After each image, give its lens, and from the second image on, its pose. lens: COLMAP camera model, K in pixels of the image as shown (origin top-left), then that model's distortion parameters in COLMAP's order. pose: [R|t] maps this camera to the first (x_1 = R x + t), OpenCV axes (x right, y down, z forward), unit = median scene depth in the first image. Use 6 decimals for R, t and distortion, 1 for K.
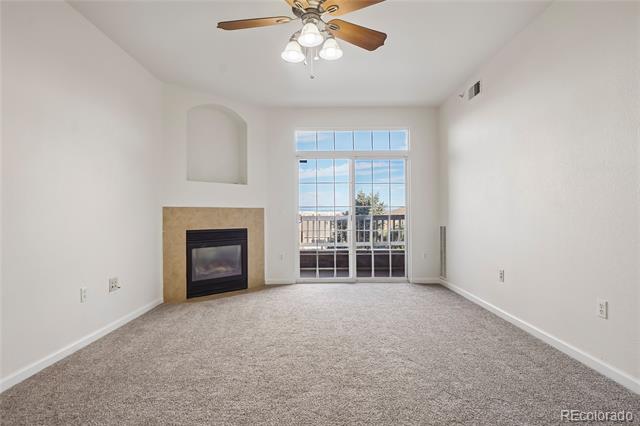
lens RADIAL K [[340.6, 0, 308.0], [0, 340.6, 211.3], [0, 0, 1]] dist [-0.003913, -0.000395]
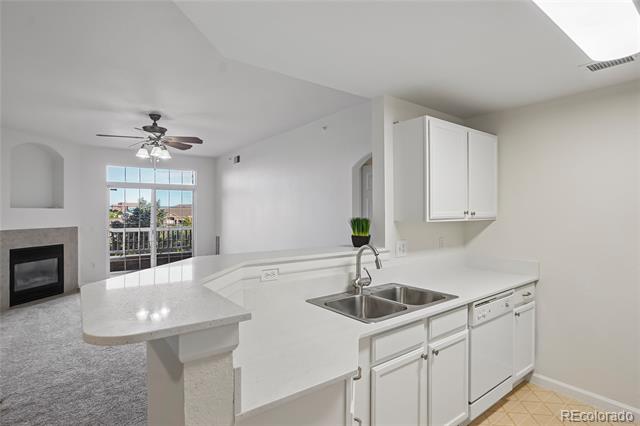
lens RADIAL K [[334.1, 0, 320.0], [0, 334.1, 213.0], [0, 0, 1]] dist [-0.004129, -0.000498]
pose [[0.778484, 0.003885, 0.627652, -0.213996], [-0.013562, 0.999852, 0.010632, -0.087657], [-0.627518, -0.016789, 0.778421, -0.518416]]
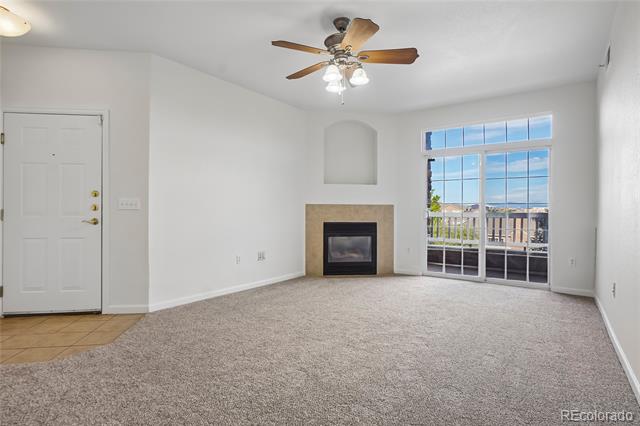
lens RADIAL K [[334.1, 0, 320.0], [0, 334.1, 213.0], [0, 0, 1]] dist [-0.004129, -0.000498]
pose [[0.810998, 0.014907, -0.584859, 0.329369], [-0.003353, 0.999777, 0.020833, -0.005231], [0.585040, -0.014934, 0.810867, -0.032671]]
